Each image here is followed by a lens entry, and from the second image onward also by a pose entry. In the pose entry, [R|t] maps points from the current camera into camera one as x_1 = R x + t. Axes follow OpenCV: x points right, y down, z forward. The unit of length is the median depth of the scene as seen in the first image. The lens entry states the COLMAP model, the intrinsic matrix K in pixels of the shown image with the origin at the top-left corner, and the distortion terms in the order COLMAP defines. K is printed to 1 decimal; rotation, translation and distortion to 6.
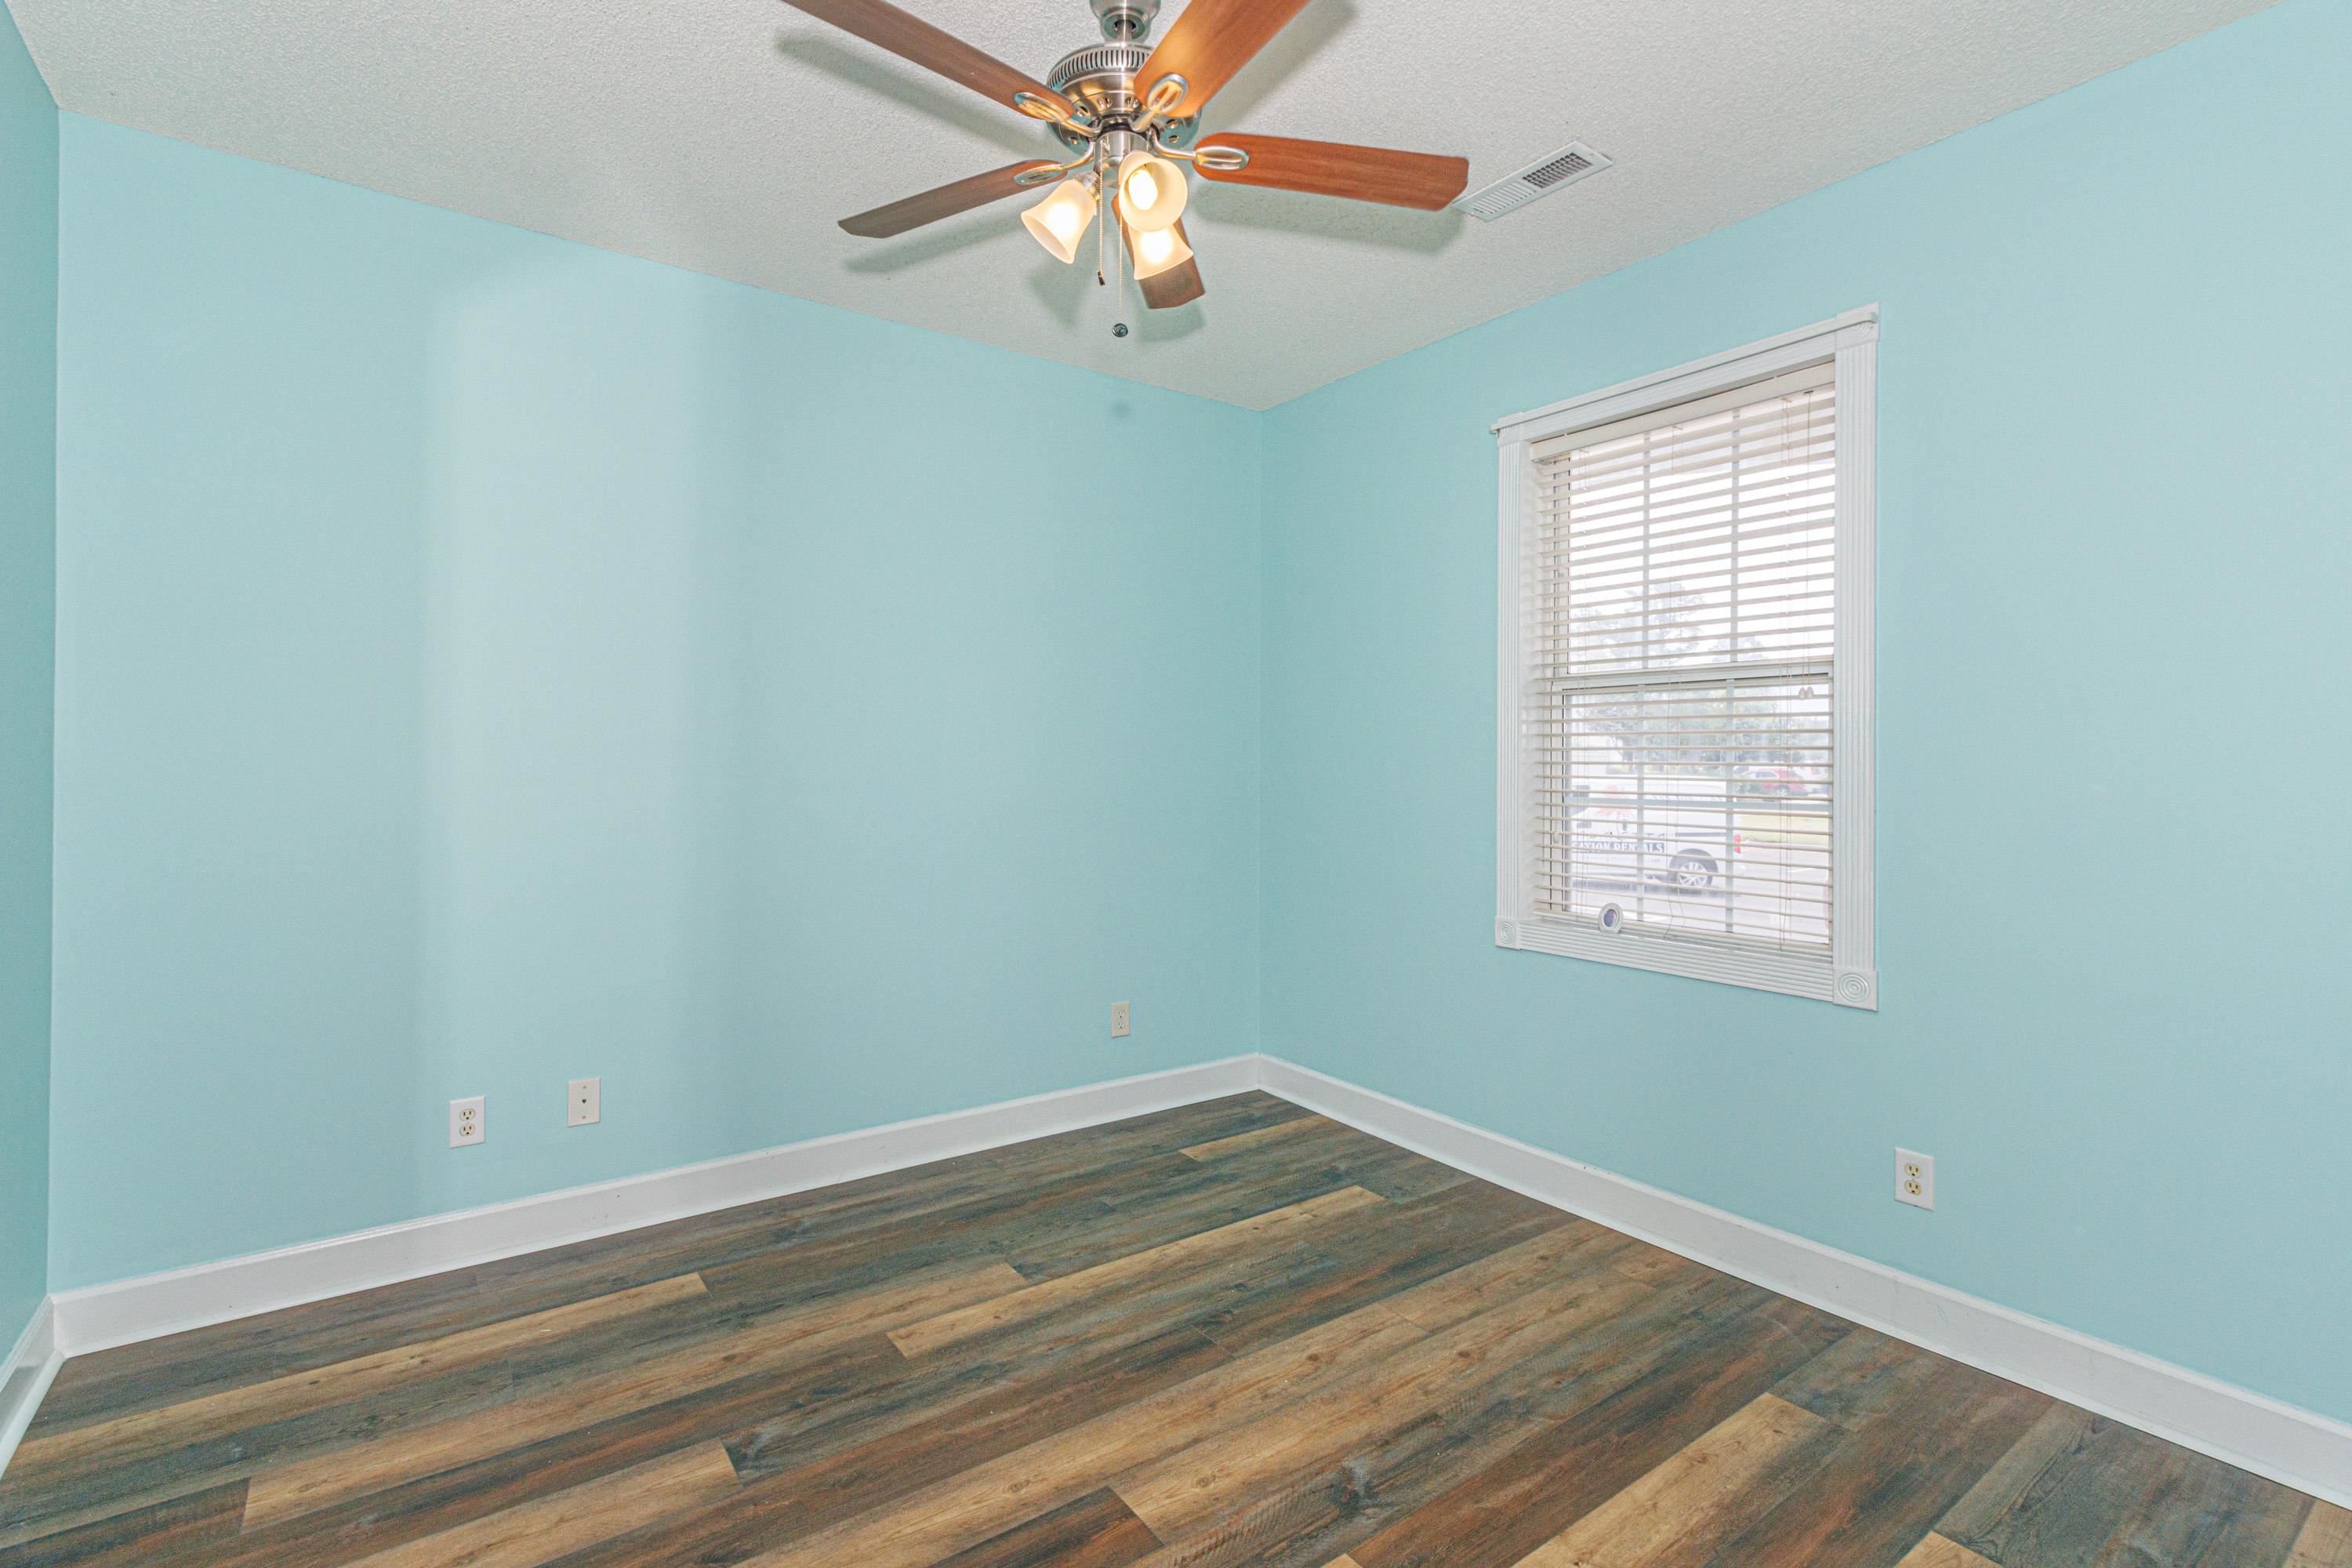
lens RADIAL K [[1083.6, 0, 1155.7], [0, 1083.6, 759.7], [0, 0, 1]] dist [0.002418, -0.000301]
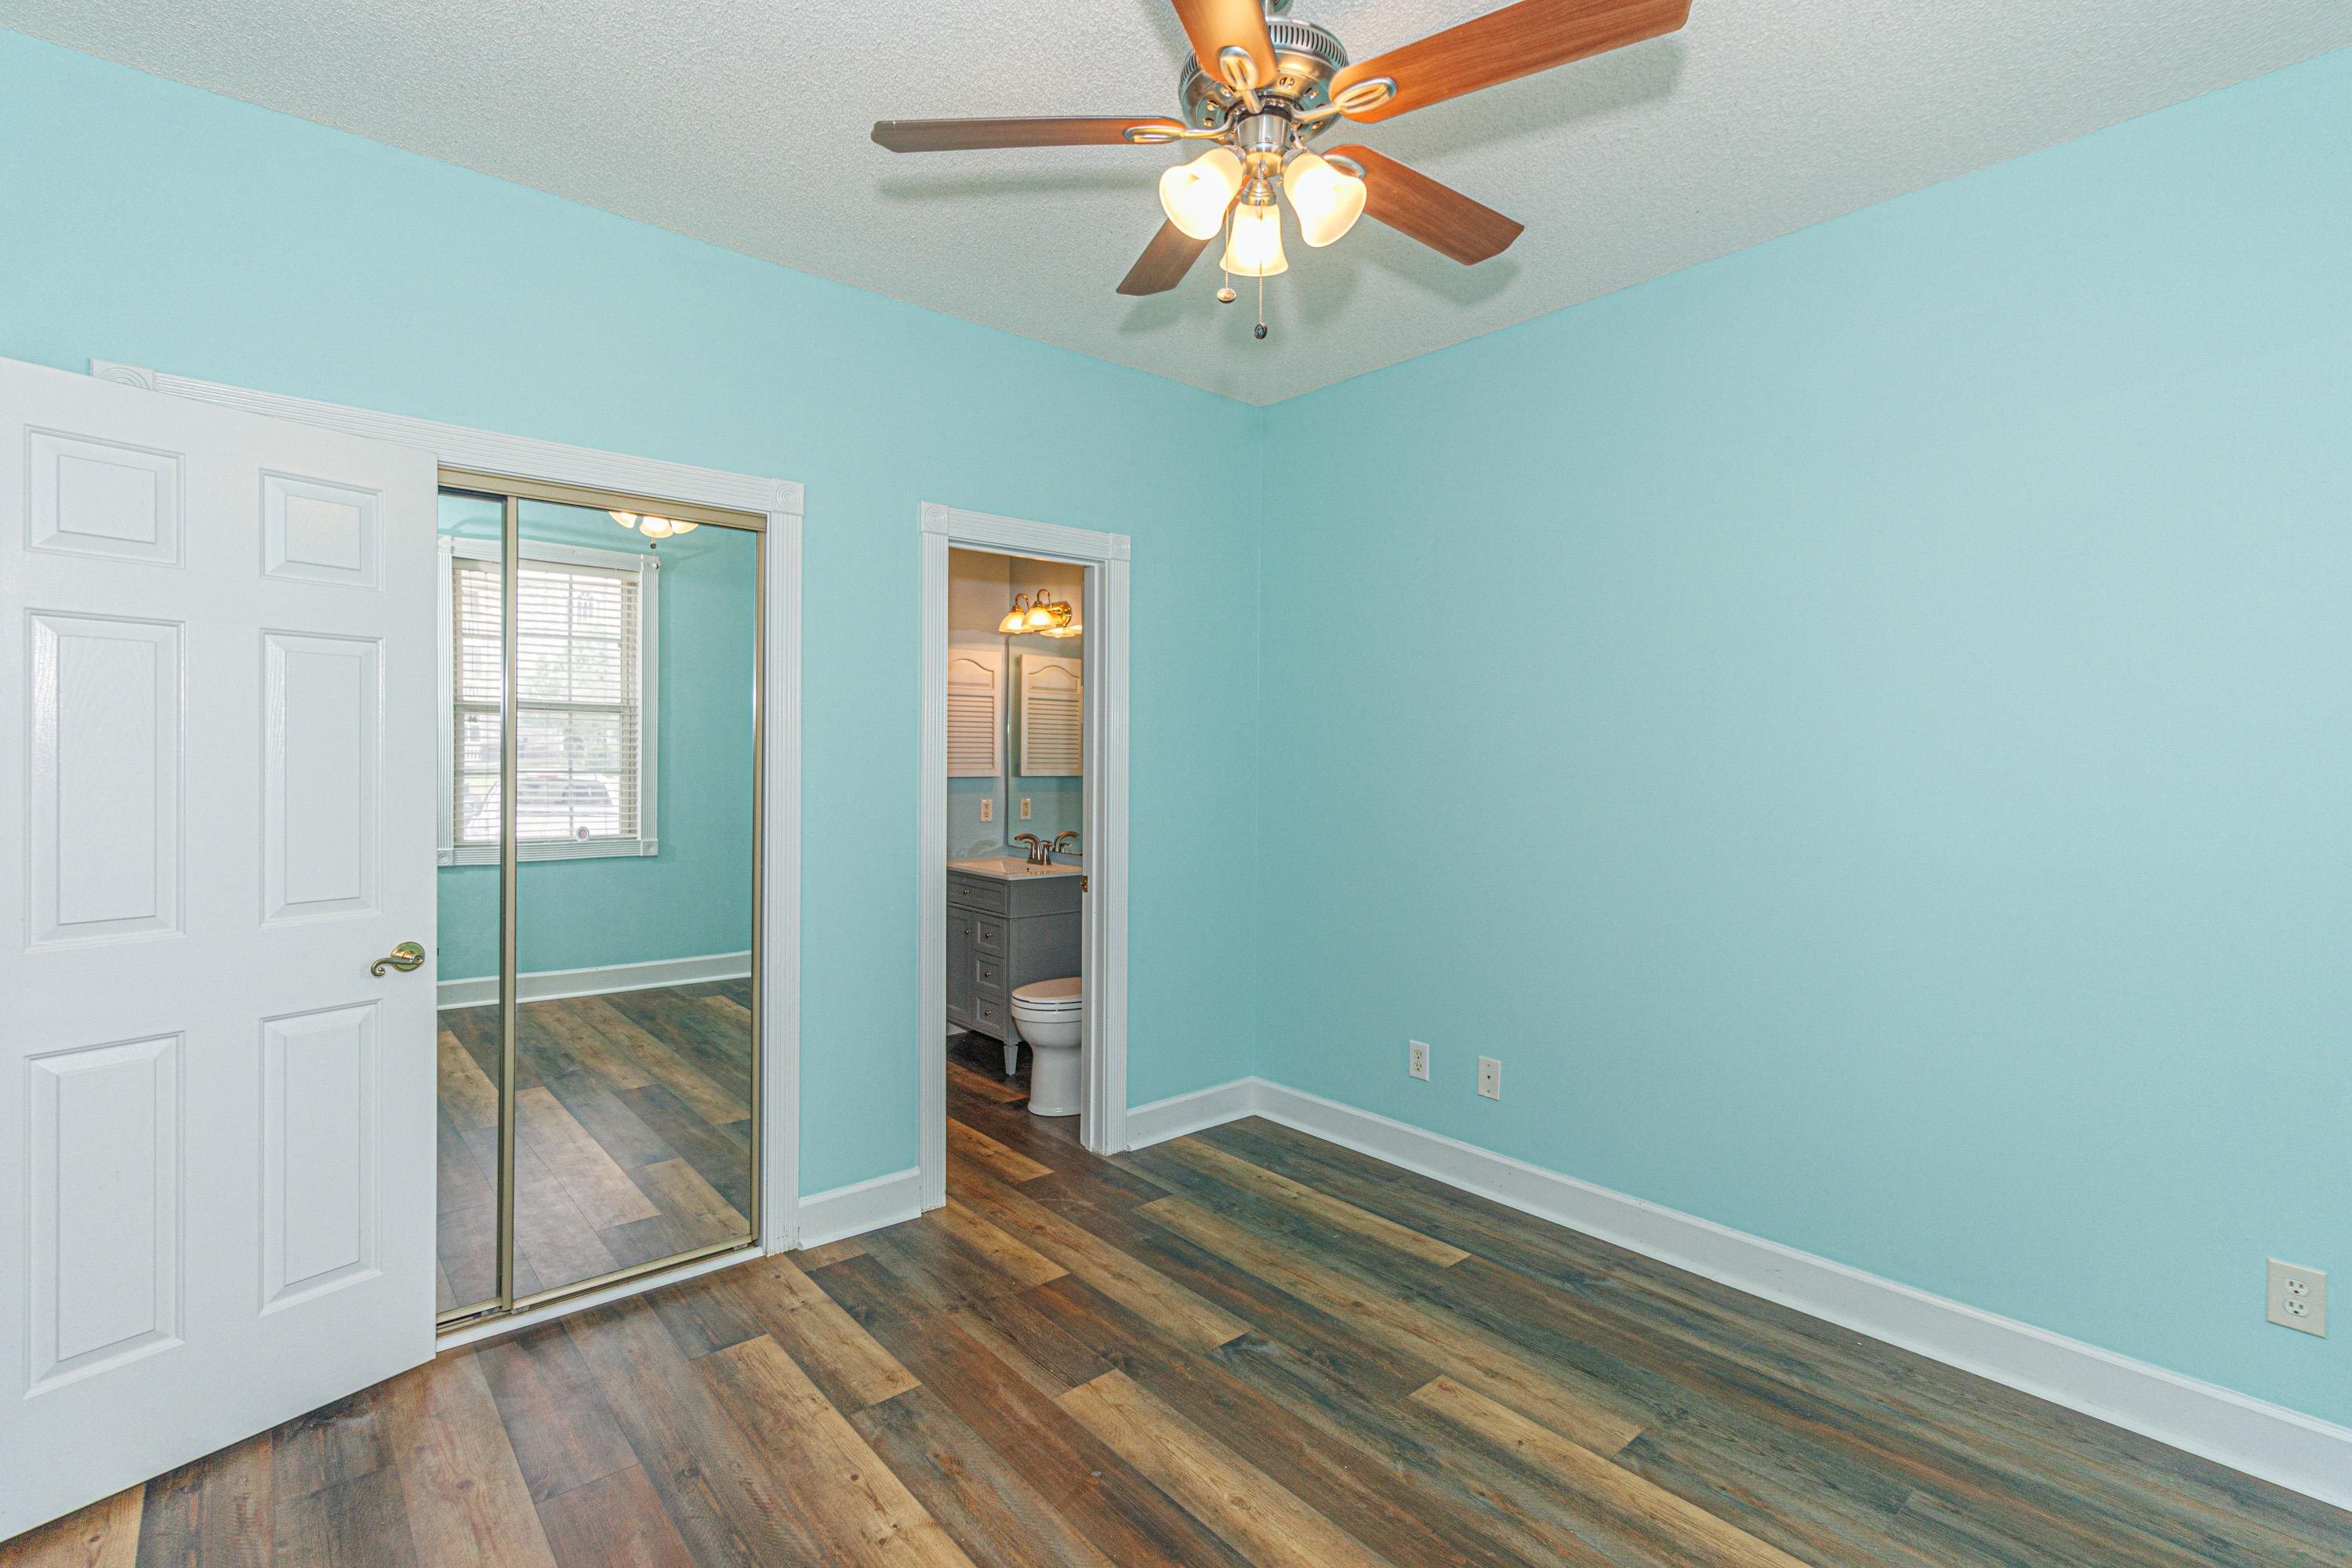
lens RADIAL K [[1083.6, 0, 1155.7], [0, 1083.6, 759.7], [0, 0, 1]] dist [0.002418, -0.000301]
pose [[0.080148, -0.001693, -0.996782, 0.679695], [-0.002317, 0.999996, -0.001885, -0.019366], [0.996780, 0.002461, 0.080144, 0.644944]]
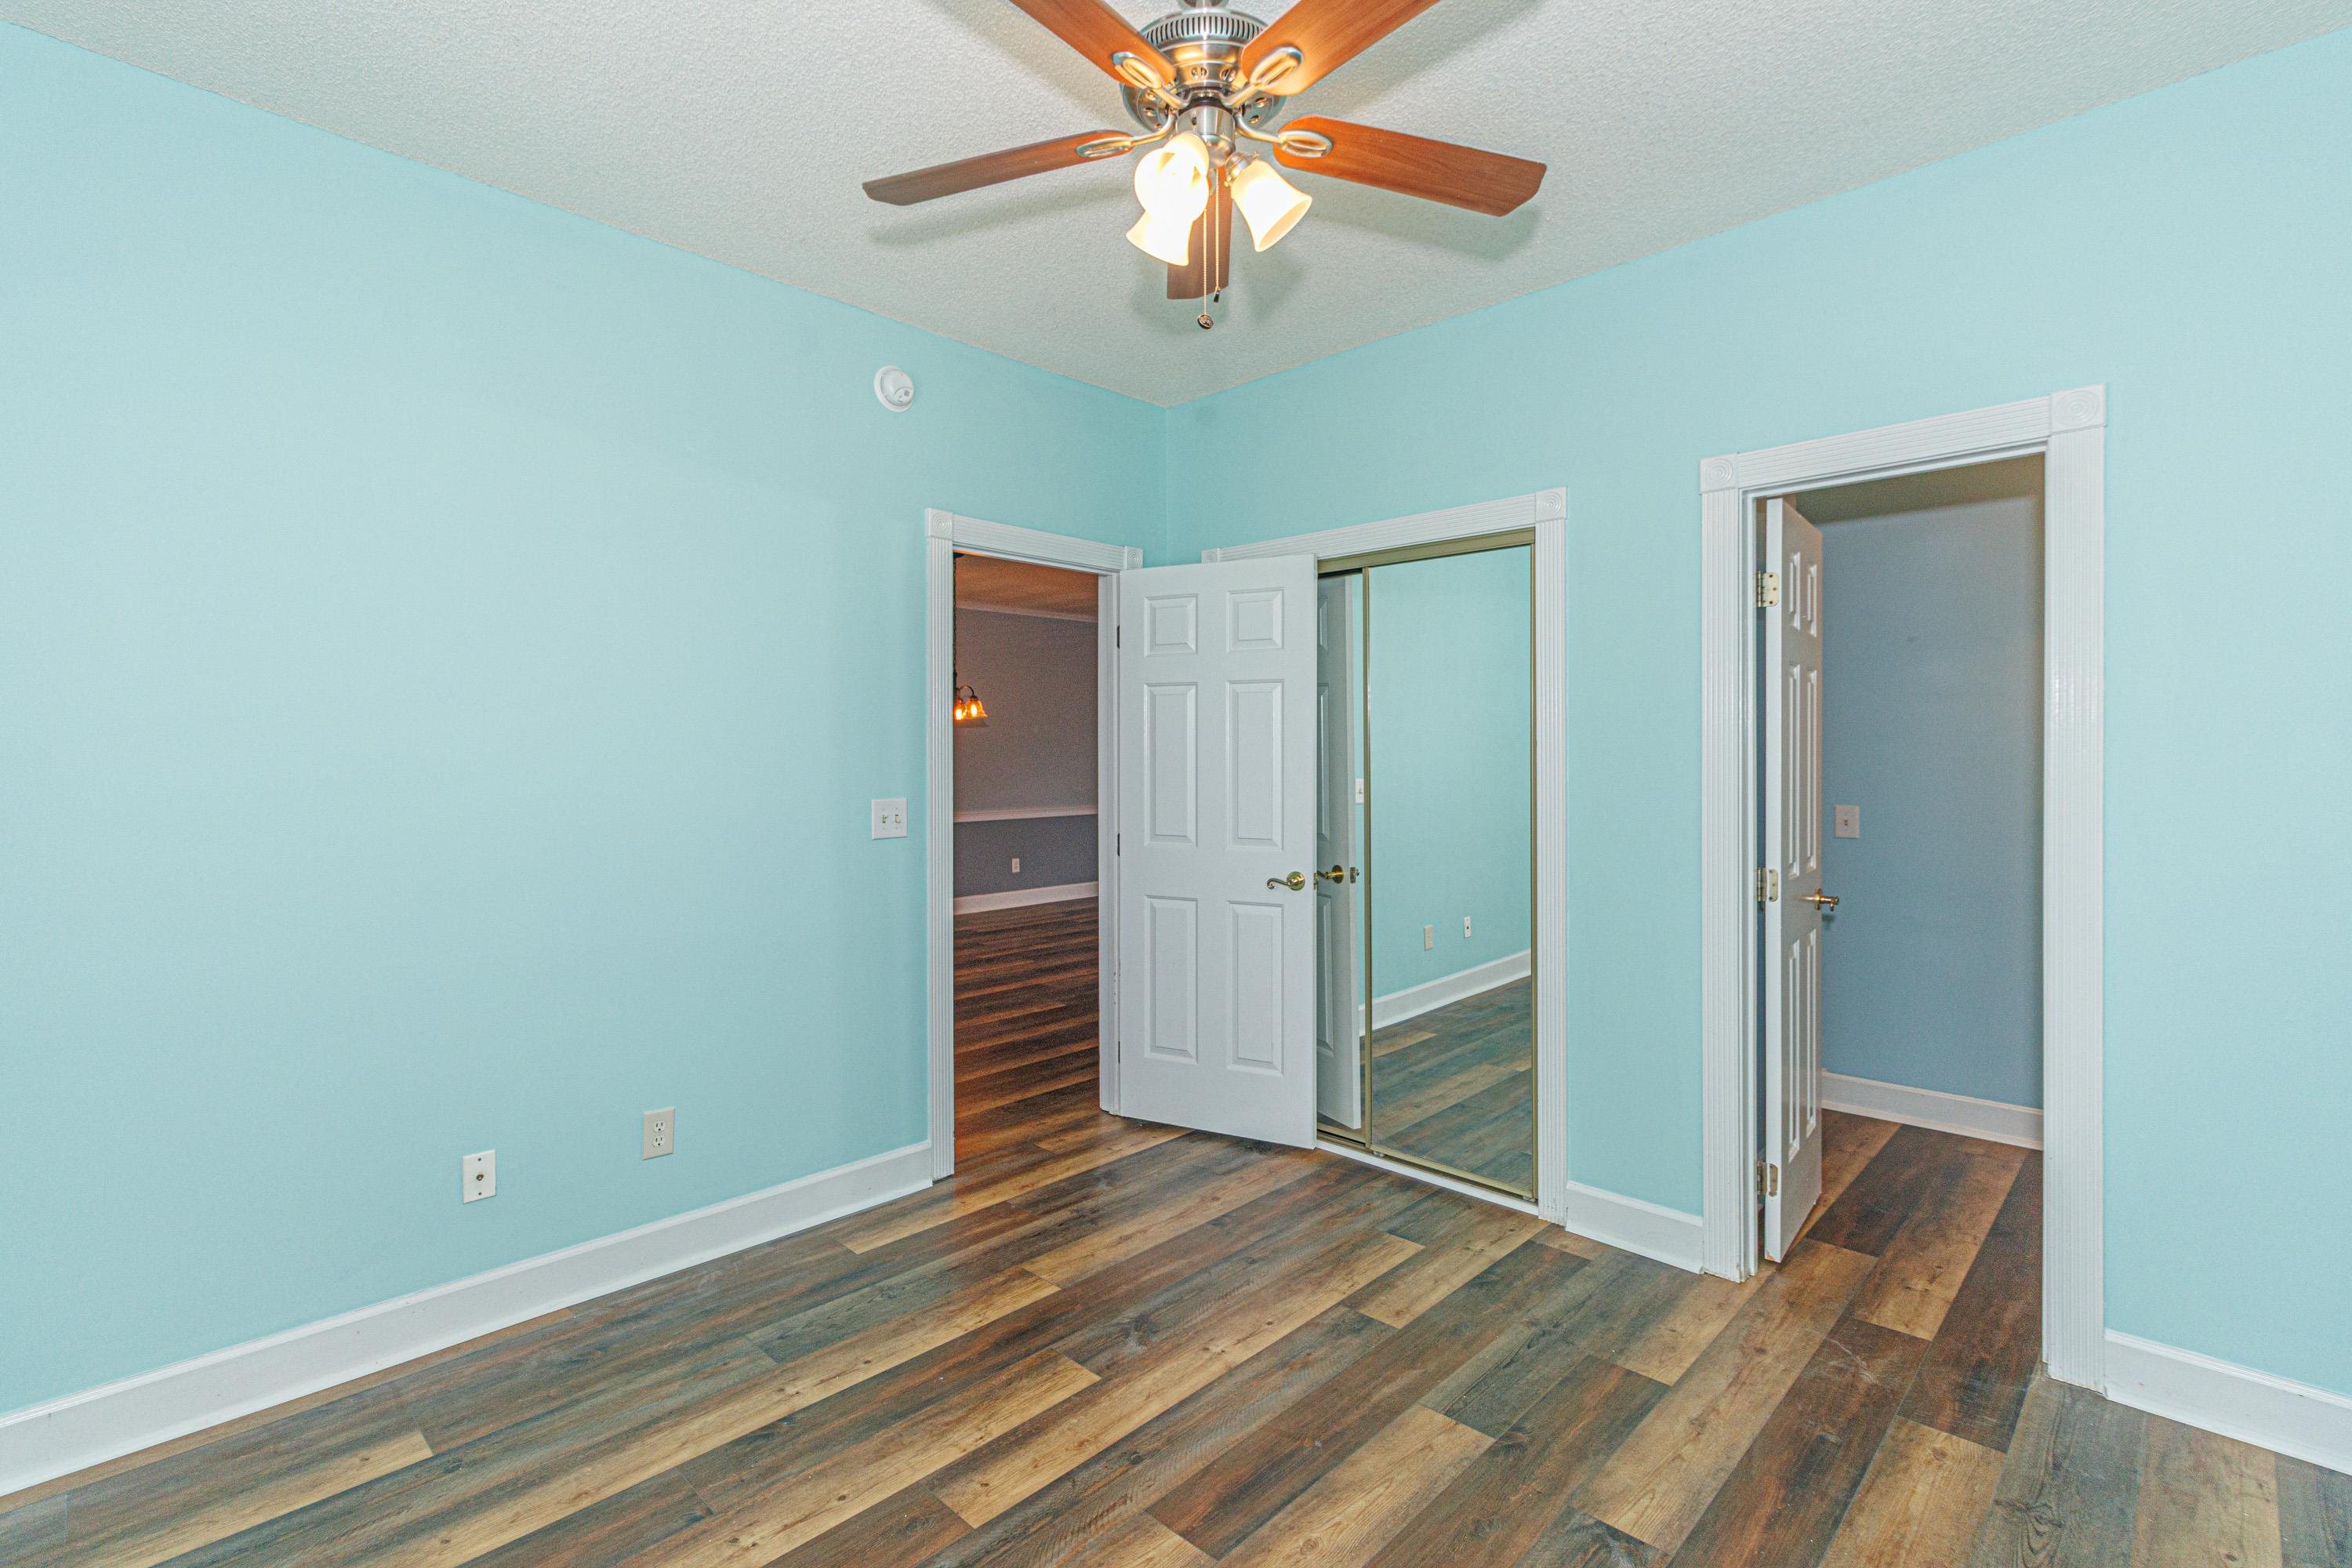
lens RADIAL K [[1070.0, 0, 1163.9], [0, 1070.0, 767.8], [0, 0, 1]] dist [-0.000156, -0.000060]
pose [[-0.984512, -0.002312, -0.175301, 0.125783], [-0.003670, 0.999966, 0.007418, -0.012628], [0.175278, 0.007946, -0.984487, 1.457427]]
